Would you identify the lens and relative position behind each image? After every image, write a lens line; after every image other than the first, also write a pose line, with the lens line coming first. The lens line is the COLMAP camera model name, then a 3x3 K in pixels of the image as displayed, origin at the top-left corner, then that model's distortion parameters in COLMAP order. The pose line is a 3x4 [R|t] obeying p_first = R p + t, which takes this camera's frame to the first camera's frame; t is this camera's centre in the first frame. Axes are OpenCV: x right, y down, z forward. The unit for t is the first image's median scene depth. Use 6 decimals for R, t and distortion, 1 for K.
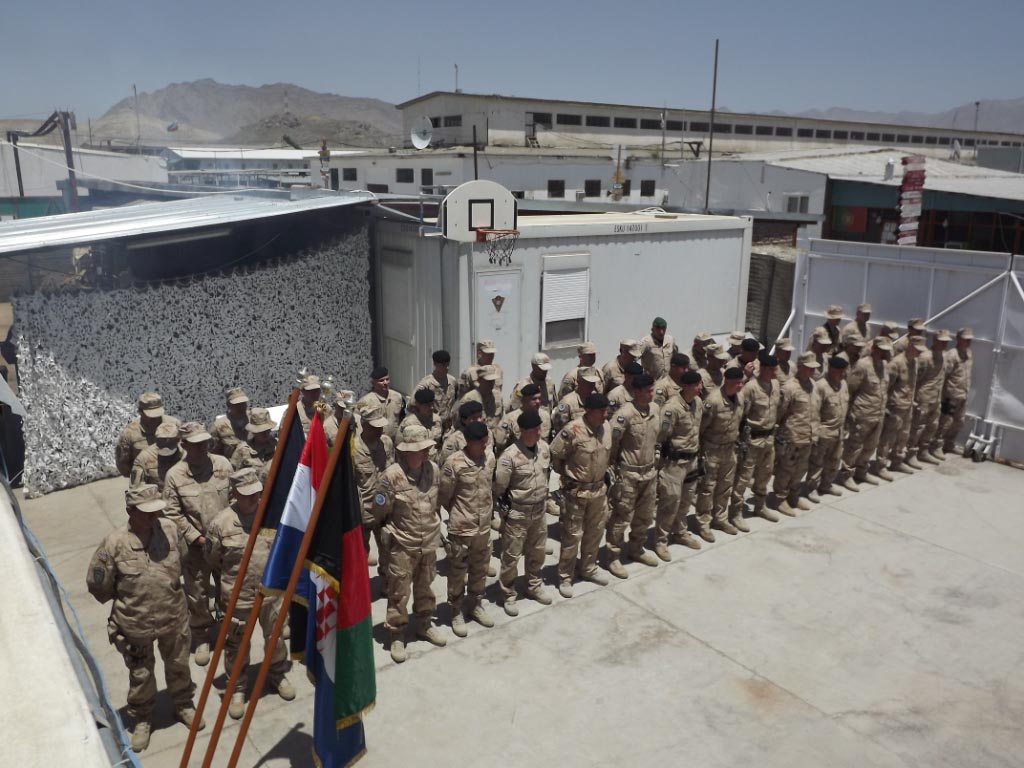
lens RADIAL K [[836.9, 0, 511.1], [0, 836.9, 373.1], [0, 0, 1]] dist [-0.011312, 0.018569]
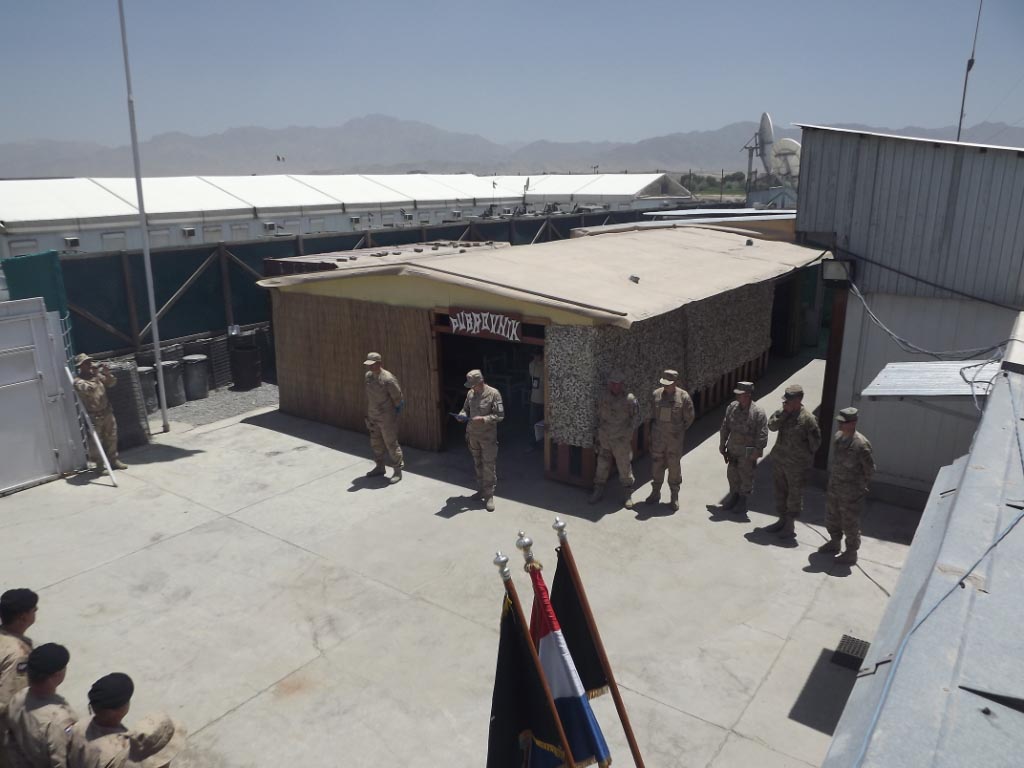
lens RADIAL K [[746.1, 0, 506.8], [0, 746.1, 391.6], [0, 0, 1]] dist [-0.040655, -0.001352]
pose [[-0.296783, -0.246812, 0.922499, -0.343400], [0.249723, 0.912348, 0.324436, -0.133354], [-0.921715, 0.326656, -0.209135, 0.450745]]
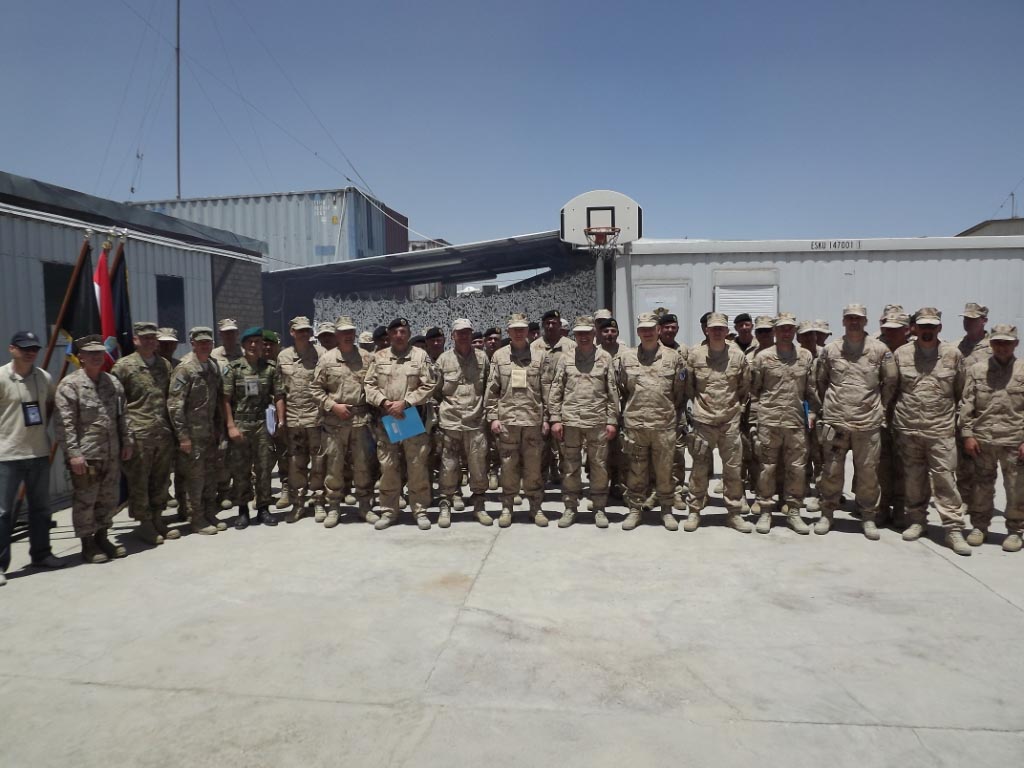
lens RADIAL K [[746.1, 0, 520.2], [0, 746.1, 380.5], [0, 0, 1]] dist [-0.040655, -0.001352]
pose [[0.732219, 0.021294, -0.680736, 0.511107], [-0.139425, 0.983030, -0.119220, 0.138482], [0.666645, 0.182206, 0.722762, 0.227207]]
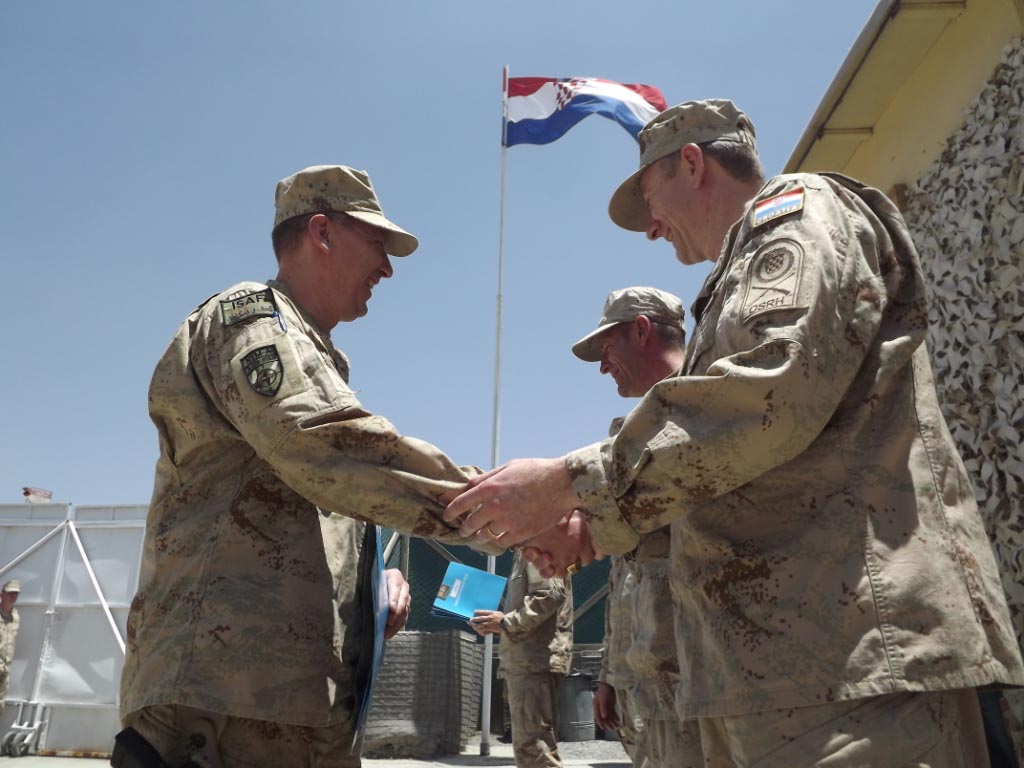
lens RADIAL K [[746.1, 0, 508.4], [0, 746.1, 385.8], [0, 0, 1]] dist [-0.040655, -0.001352]
pose [[0.648487, 0.253963, 0.717612, 0.291363], [0.196700, 0.854786, -0.480261, 0.227753], [-0.735373, 0.452597, 0.504363, 0.173485]]
